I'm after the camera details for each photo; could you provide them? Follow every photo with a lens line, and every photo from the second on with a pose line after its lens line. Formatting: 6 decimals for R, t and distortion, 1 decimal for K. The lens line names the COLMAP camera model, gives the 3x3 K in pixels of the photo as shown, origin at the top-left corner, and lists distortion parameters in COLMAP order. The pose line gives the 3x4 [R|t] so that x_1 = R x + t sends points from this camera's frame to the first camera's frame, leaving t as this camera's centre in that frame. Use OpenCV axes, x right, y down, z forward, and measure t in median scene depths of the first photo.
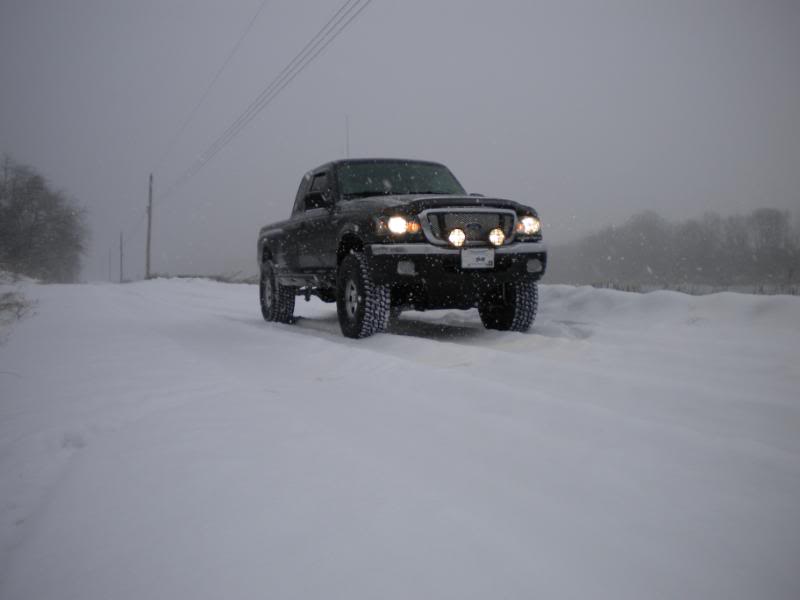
lens RADIAL K [[833.8, 0, 400.1], [0, 833.8, 299.6], [0, 0, 1]] dist [-0.031253, 0.000000]
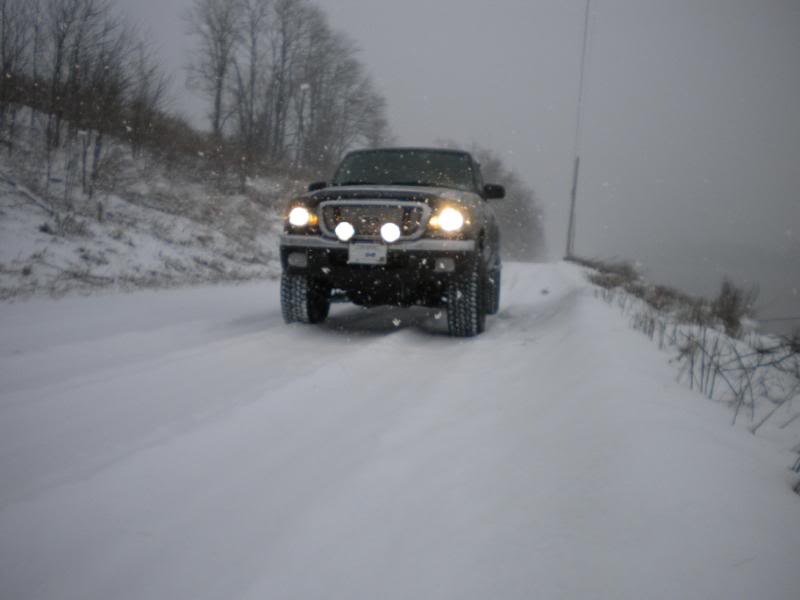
lens RADIAL K [[833.8, 0, 399.6], [0, 833.8, 301.0], [0, 0, 1]] dist [-0.031253, 0.000000]
pose [[0.832122, 0.082489, -0.548423, 0.647764], [-0.067645, 0.996589, 0.047261, -0.042962], [0.550451, -0.002229, 0.834864, 0.222774]]
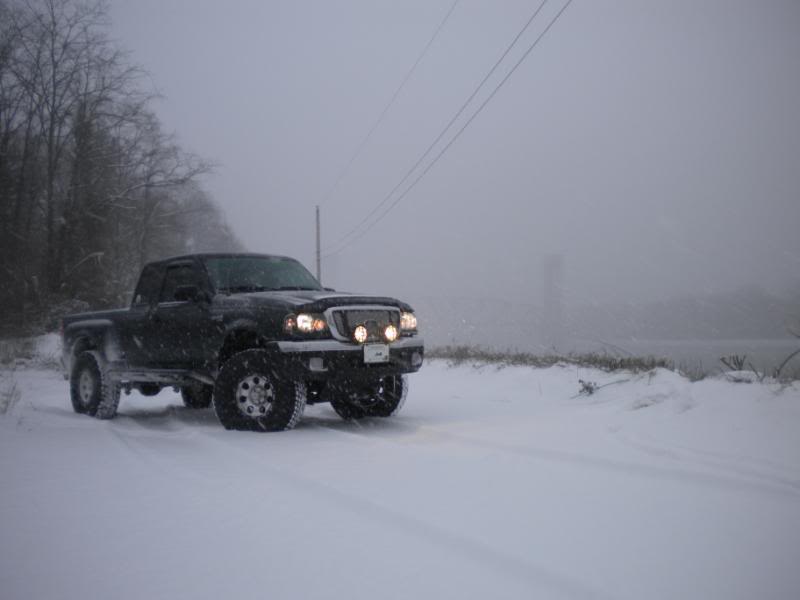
lens RADIAL K [[833.8, 0, 396.4], [0, 833.8, 299.8], [0, 0, 1]] dist [-0.031253, 0.000000]
pose [[0.923090, 0.006575, 0.384528, -0.292420], [0.027778, 0.996103, -0.083713, -0.027575], [-0.383580, 0.087956, 0.919310, 0.003724]]
